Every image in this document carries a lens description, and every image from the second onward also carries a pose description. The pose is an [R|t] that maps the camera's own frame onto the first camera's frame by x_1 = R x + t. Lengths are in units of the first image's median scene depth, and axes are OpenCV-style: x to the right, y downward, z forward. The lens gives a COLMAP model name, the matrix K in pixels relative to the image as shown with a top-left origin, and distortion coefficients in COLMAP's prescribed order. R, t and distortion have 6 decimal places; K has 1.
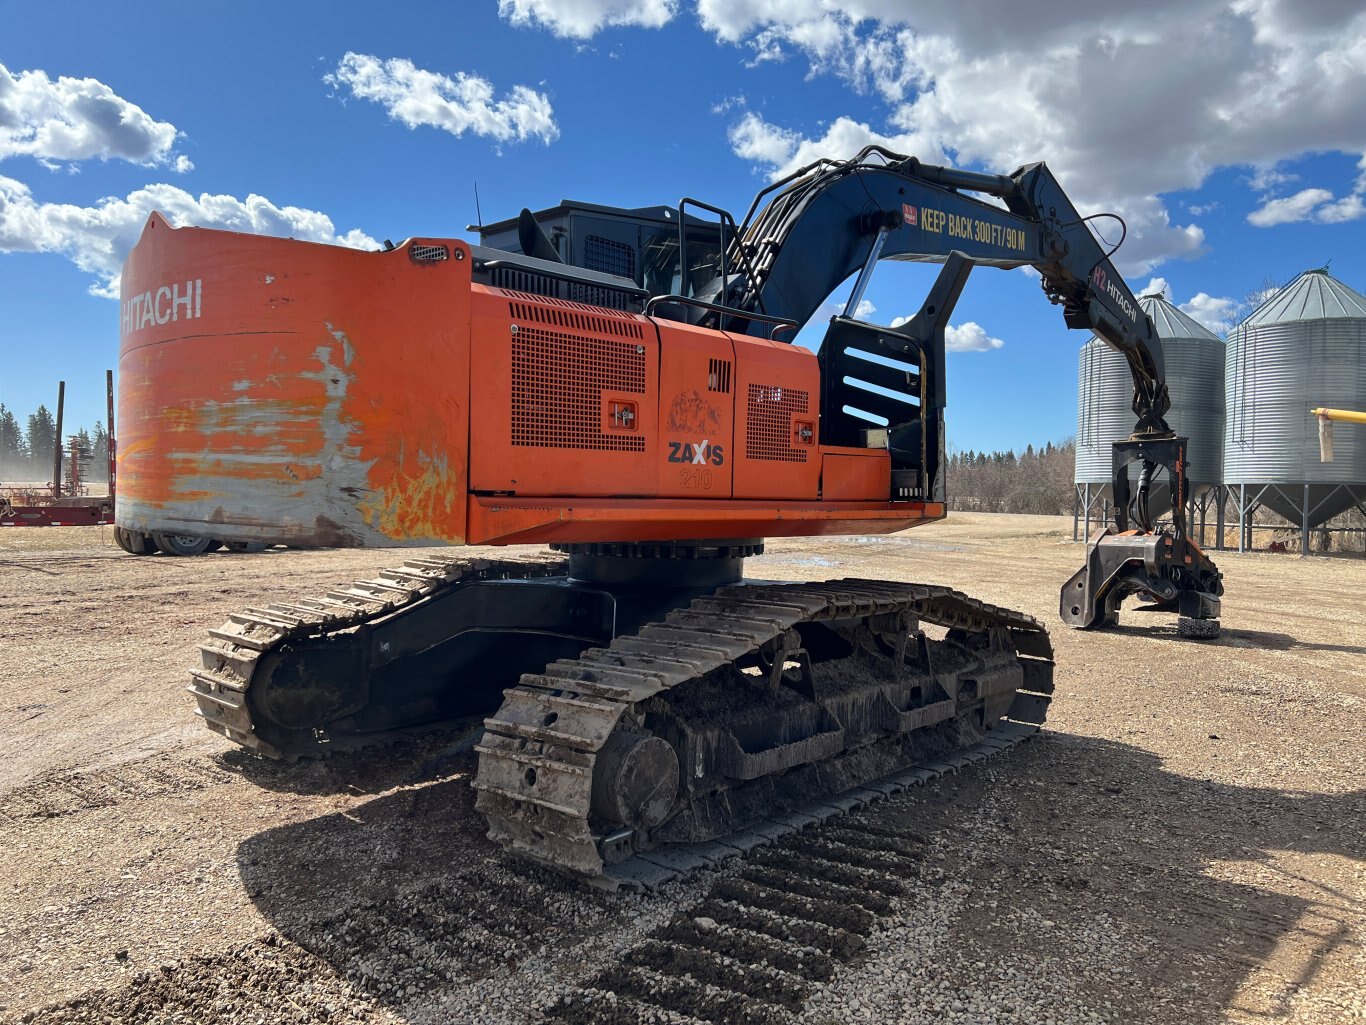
lens RADIAL K [[1030.7, 0, 678.2], [0, 1030.7, 513.9], [0, 0, 1]] dist [0.075936, -0.092557]
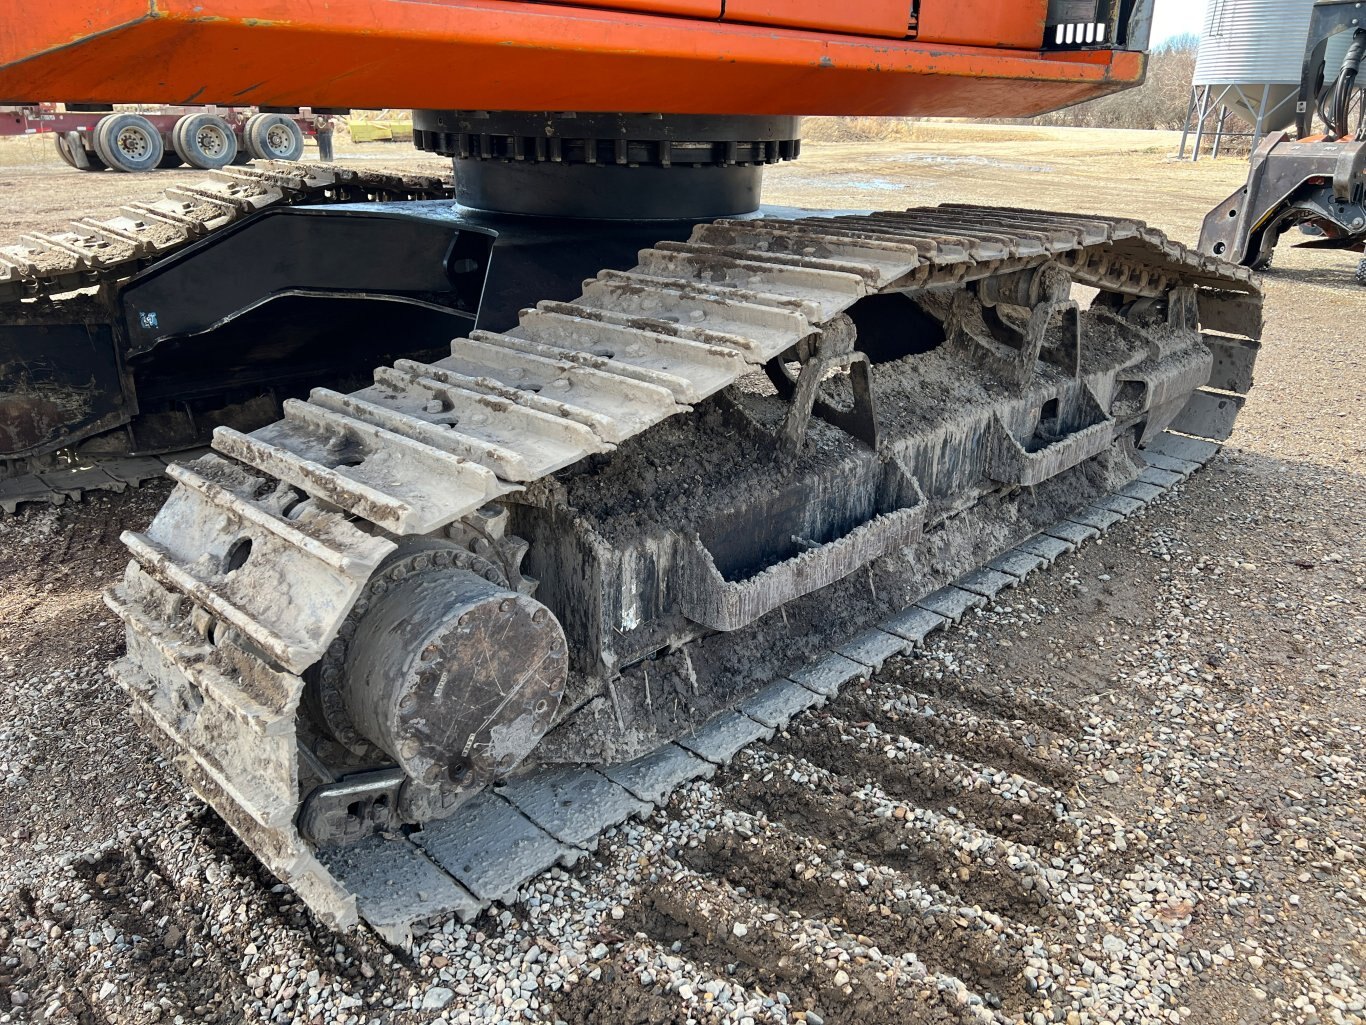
lens RADIAL K [[1030.7, 0, 678.2], [0, 1030.7, 513.9], [0, 0, 1]] dist [0.075936, -0.092557]
pose [[0.999023, 0.015330, -0.041439, 0.050407], [-0.000142, 0.938986, 0.343955, 0.029222], [0.044183, -0.343613, 0.938071, 0.455360]]
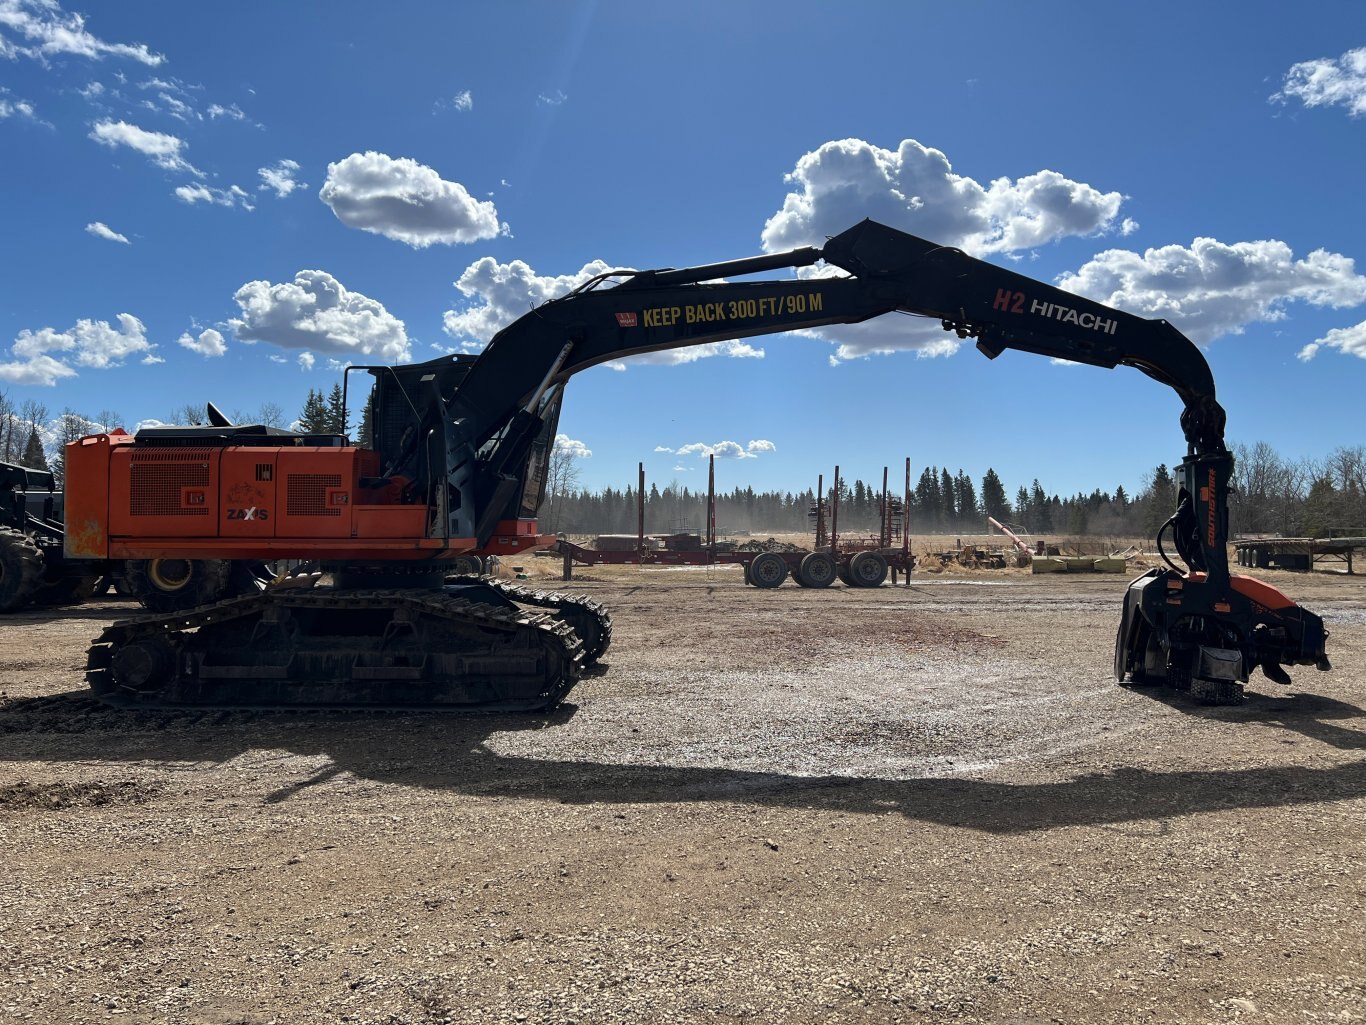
lens RADIAL K [[1030.7, 0, 678.2], [0, 1030.7, 513.9], [0, 0, 1]] dist [0.075936, -0.092557]
pose [[0.631656, -0.032298, -0.774576, 1.808062], [-0.004776, 0.998951, -0.045550, 0.022691], [0.775234, 0.032471, 0.630839, 0.353349]]
